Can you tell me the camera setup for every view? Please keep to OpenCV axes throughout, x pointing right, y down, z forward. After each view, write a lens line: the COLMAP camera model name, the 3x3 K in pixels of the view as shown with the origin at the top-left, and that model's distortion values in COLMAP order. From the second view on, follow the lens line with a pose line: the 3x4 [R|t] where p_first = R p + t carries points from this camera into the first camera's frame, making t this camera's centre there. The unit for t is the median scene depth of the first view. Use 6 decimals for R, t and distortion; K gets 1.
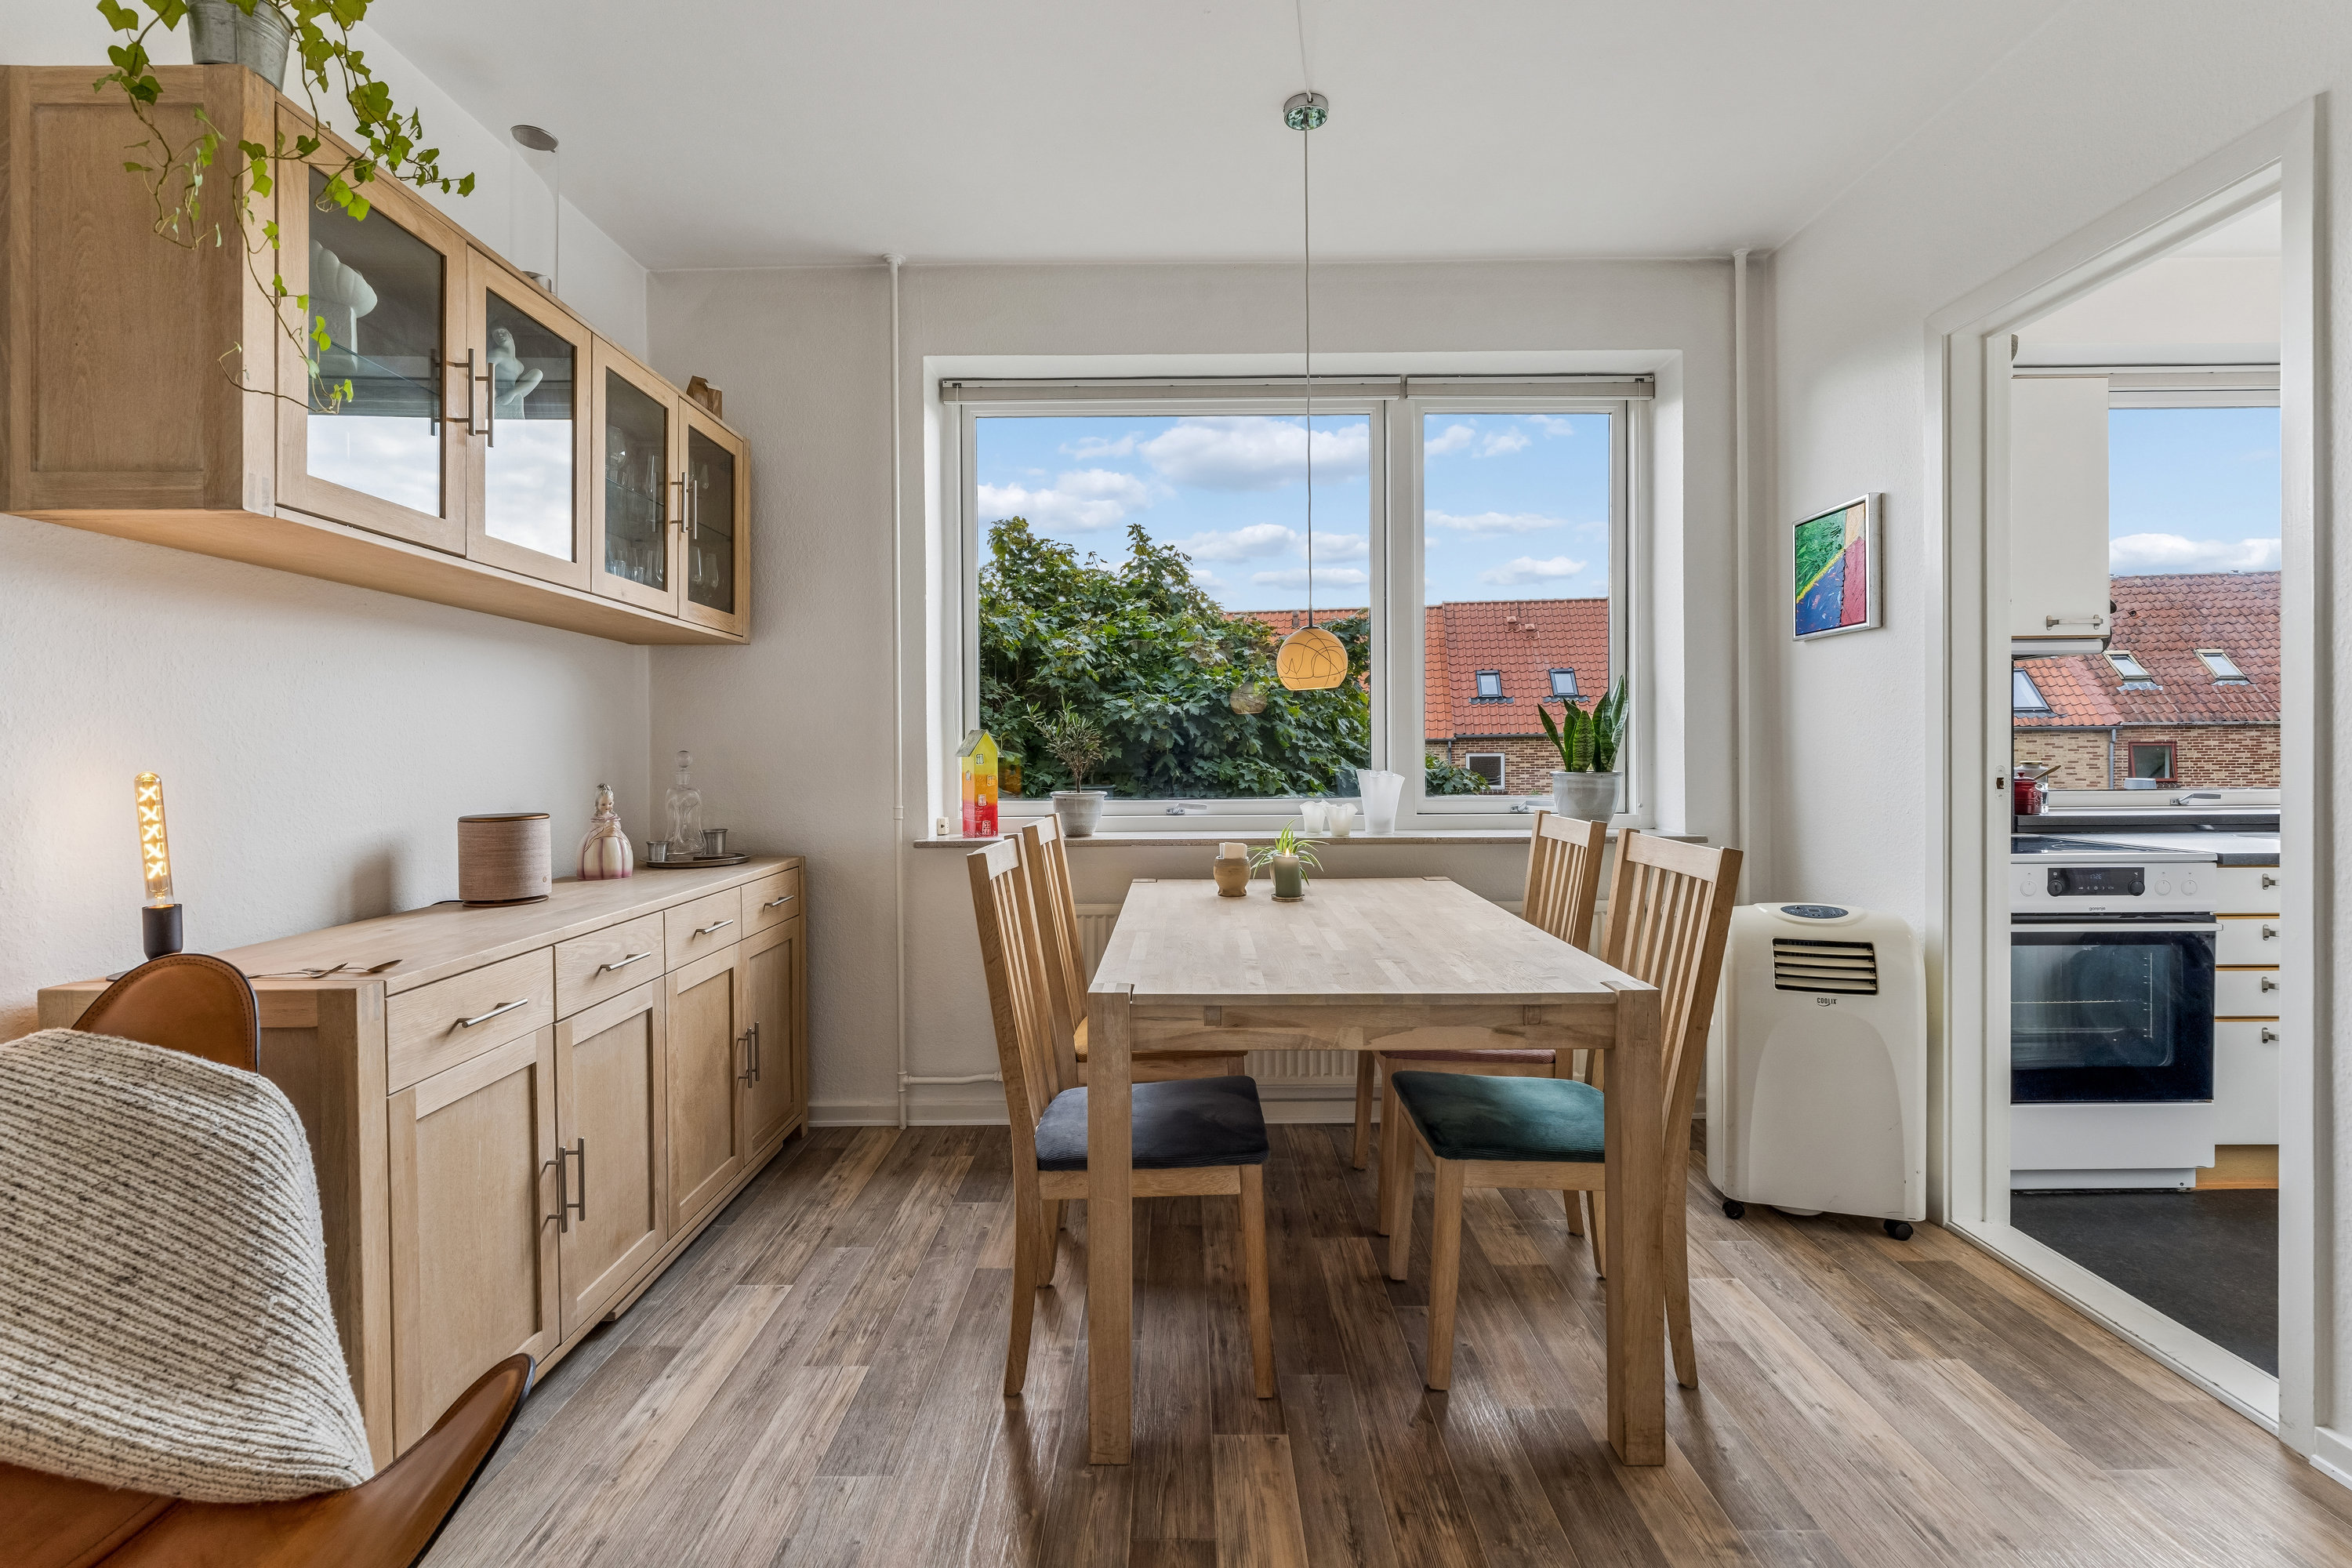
lens RADIAL K [[1059.2, 0, 1162.8], [0, 1059.2, 762.1], [0, 0, 1]] dist [-0.004593, 0.000417]
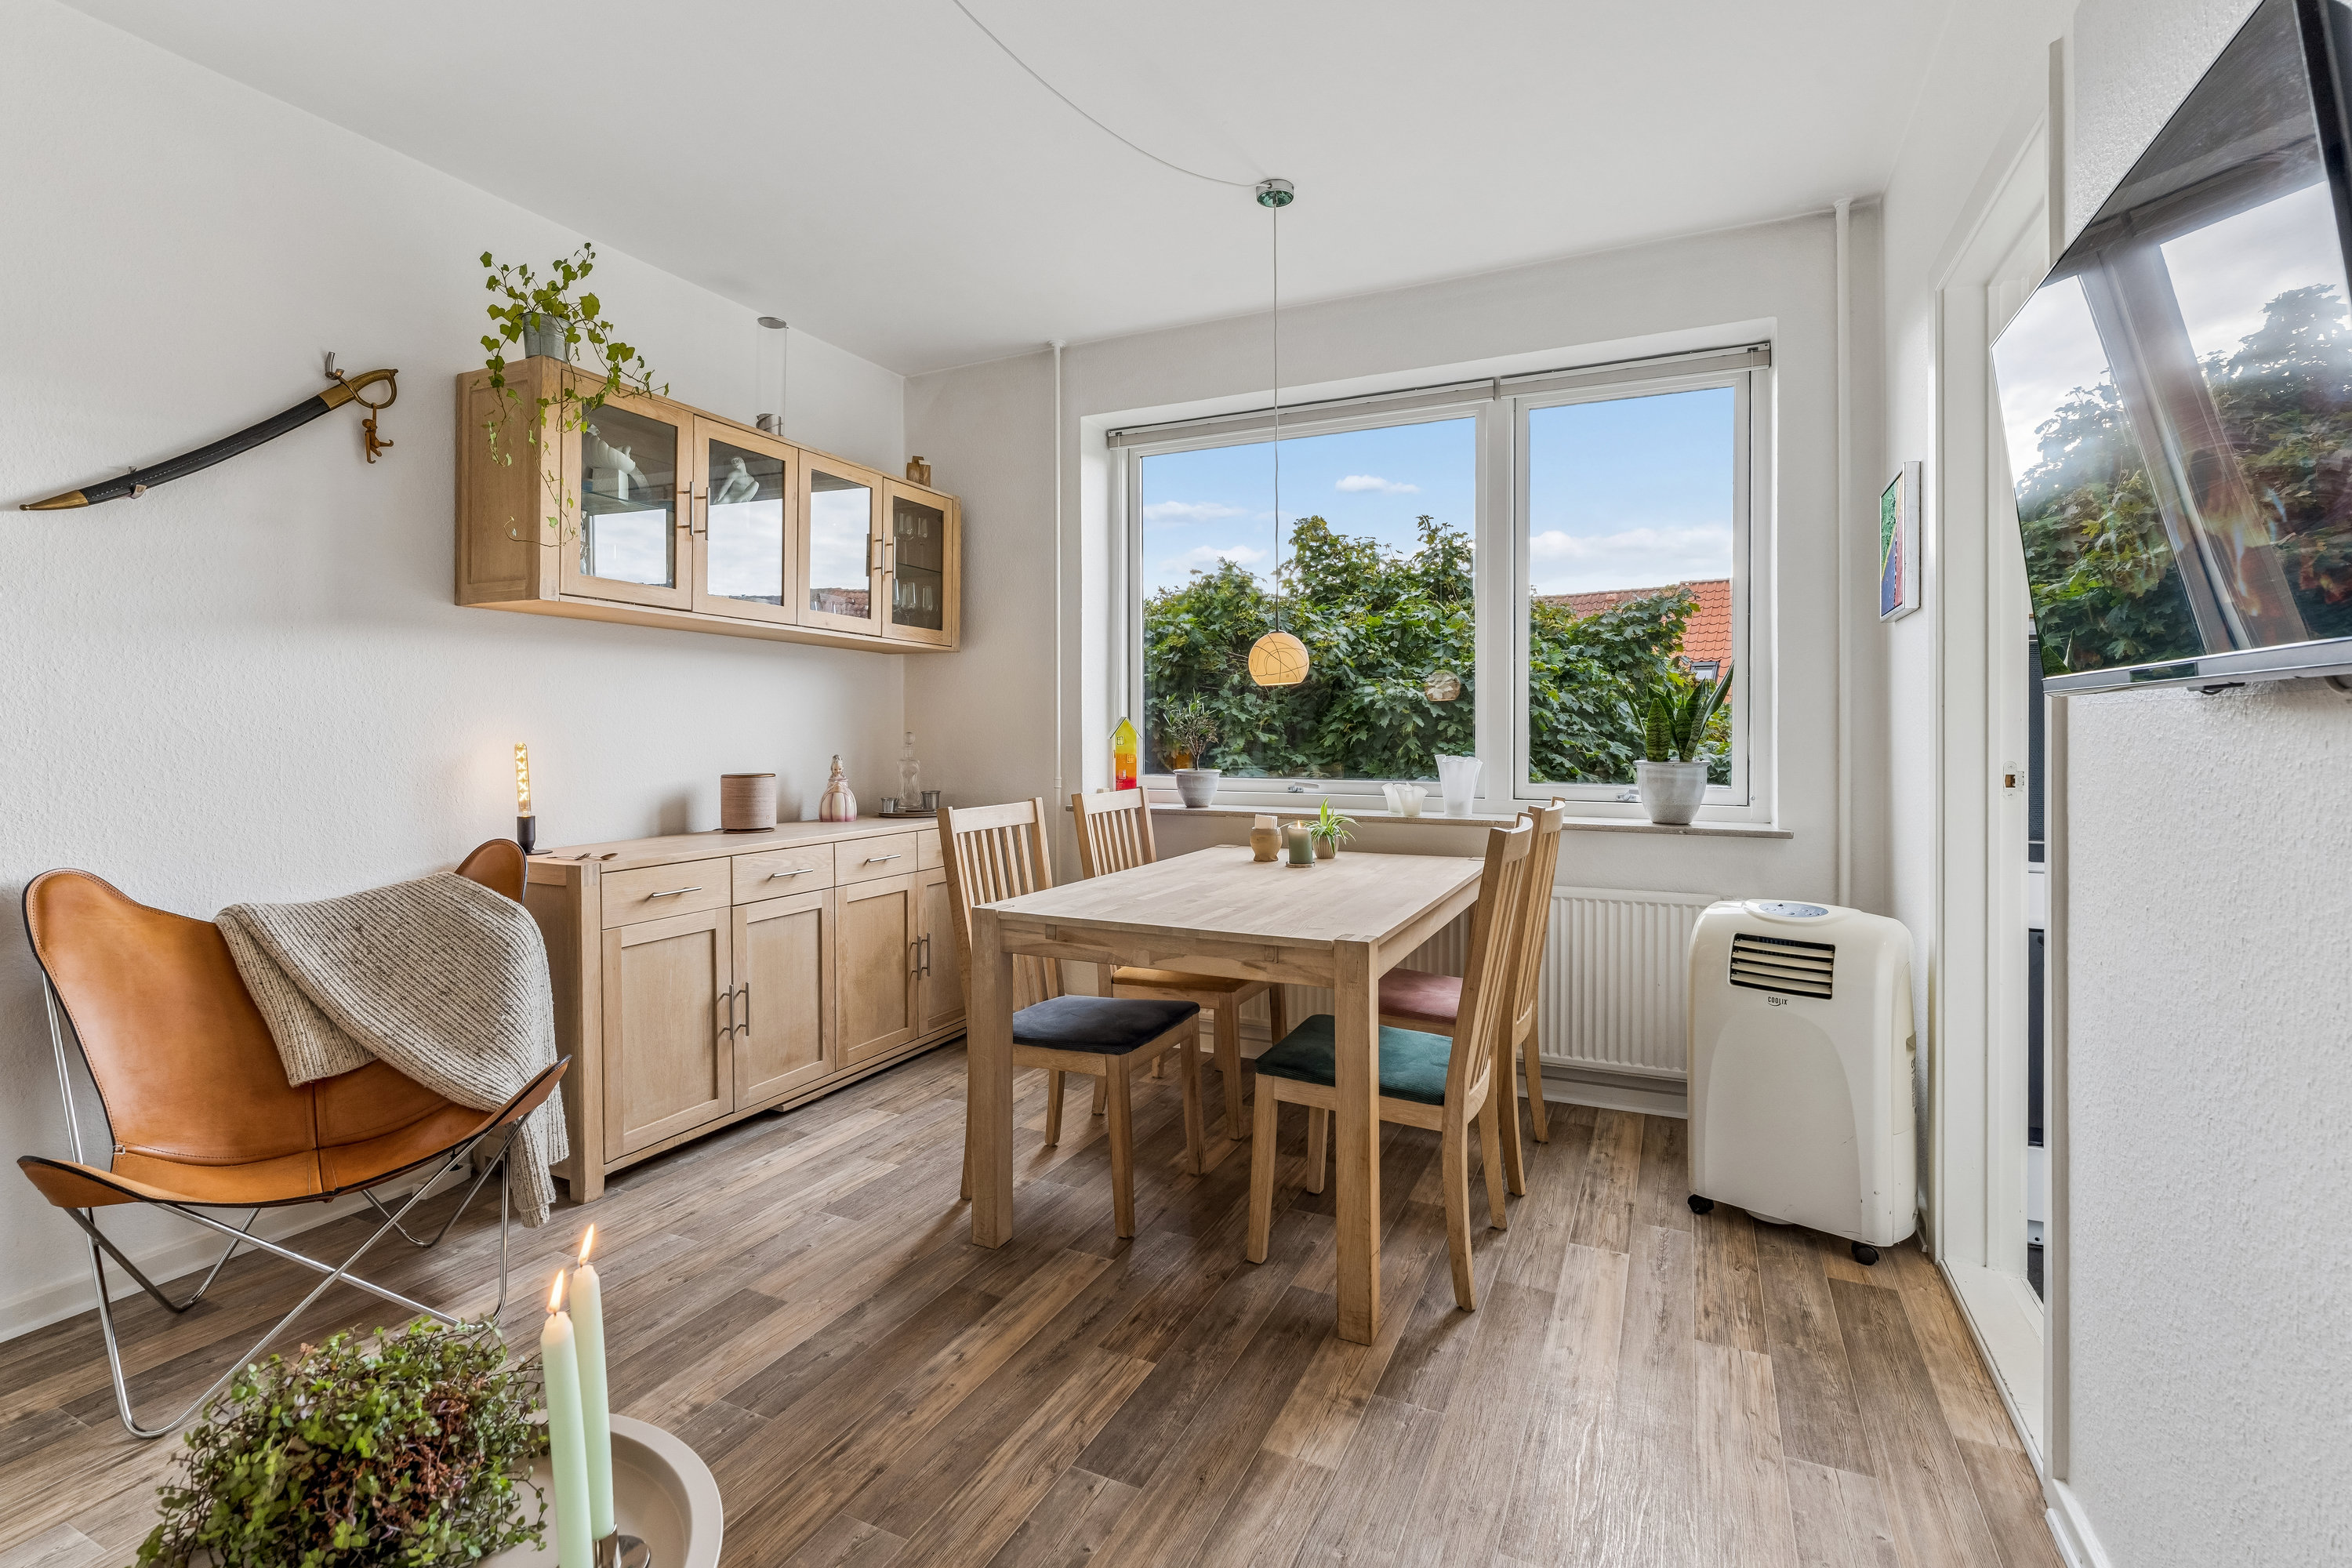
lens RADIAL K [[1059.2, 0, 1158.2], [0, 1059.2, 744.7], [0, 0, 1]] dist [-0.004593, 0.000417]
pose [[0.904681, 0.013274, -0.425883, 0.467338], [-0.012519, 0.999911, 0.004571, -0.005252], [0.425906, 0.001196, 0.904767, -0.105801]]
